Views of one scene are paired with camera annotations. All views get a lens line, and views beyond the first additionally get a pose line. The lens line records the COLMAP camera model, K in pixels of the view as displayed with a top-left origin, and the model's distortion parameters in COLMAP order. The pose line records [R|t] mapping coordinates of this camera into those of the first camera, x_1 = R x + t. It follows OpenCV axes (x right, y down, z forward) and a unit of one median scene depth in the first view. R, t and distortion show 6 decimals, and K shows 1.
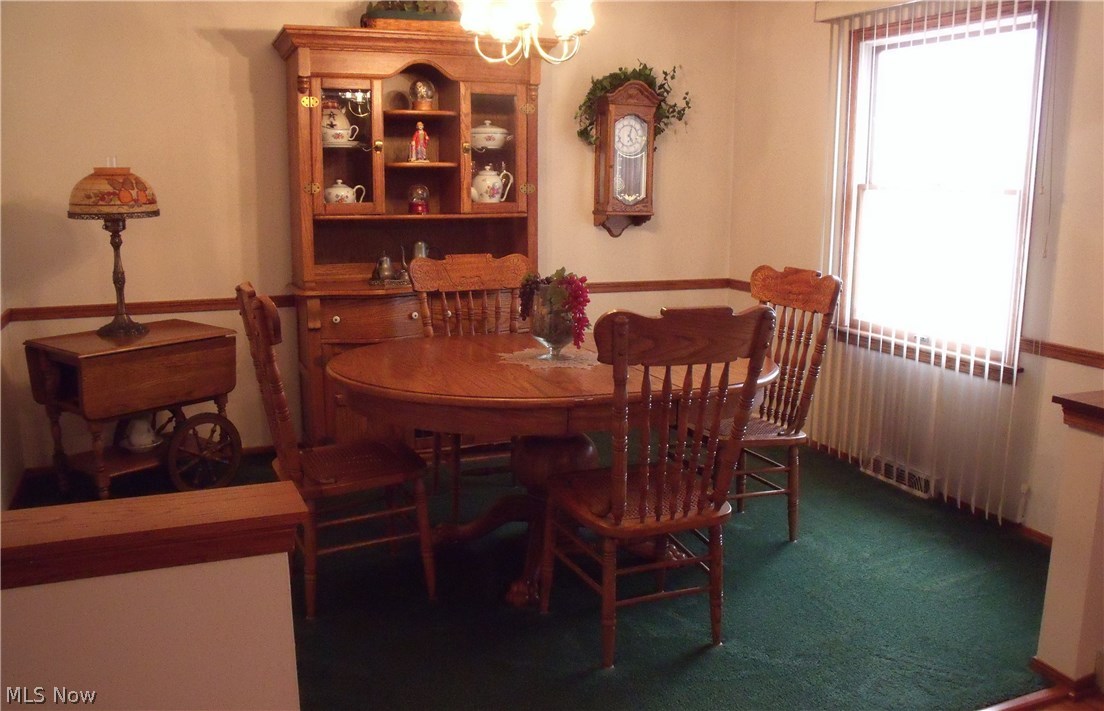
lens RADIAL K [[989.8, 0, 551.2], [0, 989.8, 355.7], [0, 0, 1]] dist [-0.018812, 0.009522]
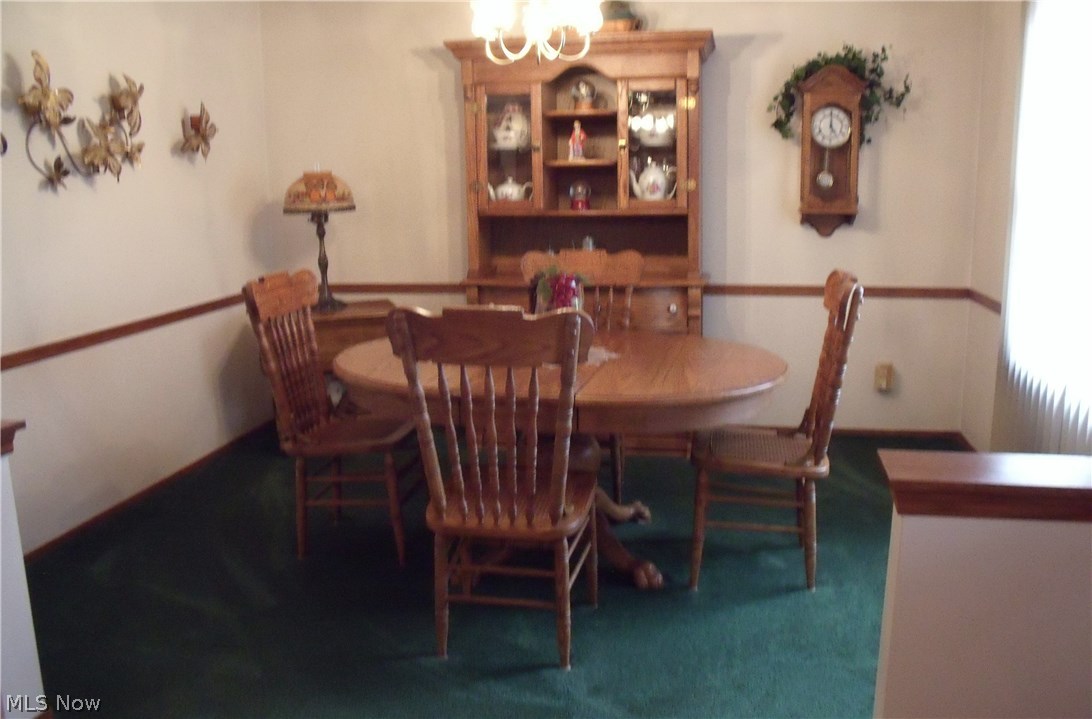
lens RADIAL K [[961.7, 0, 546.1], [0, 961.7, 360.7], [0, 0, 1]] dist [-0.059913, 0.008174]
pose [[0.847148, 0.085079, -0.524502, 0.385560], [-0.078164, 0.996313, 0.035363, -0.019522], [0.525577, 0.011040, 0.850674, 0.129618]]
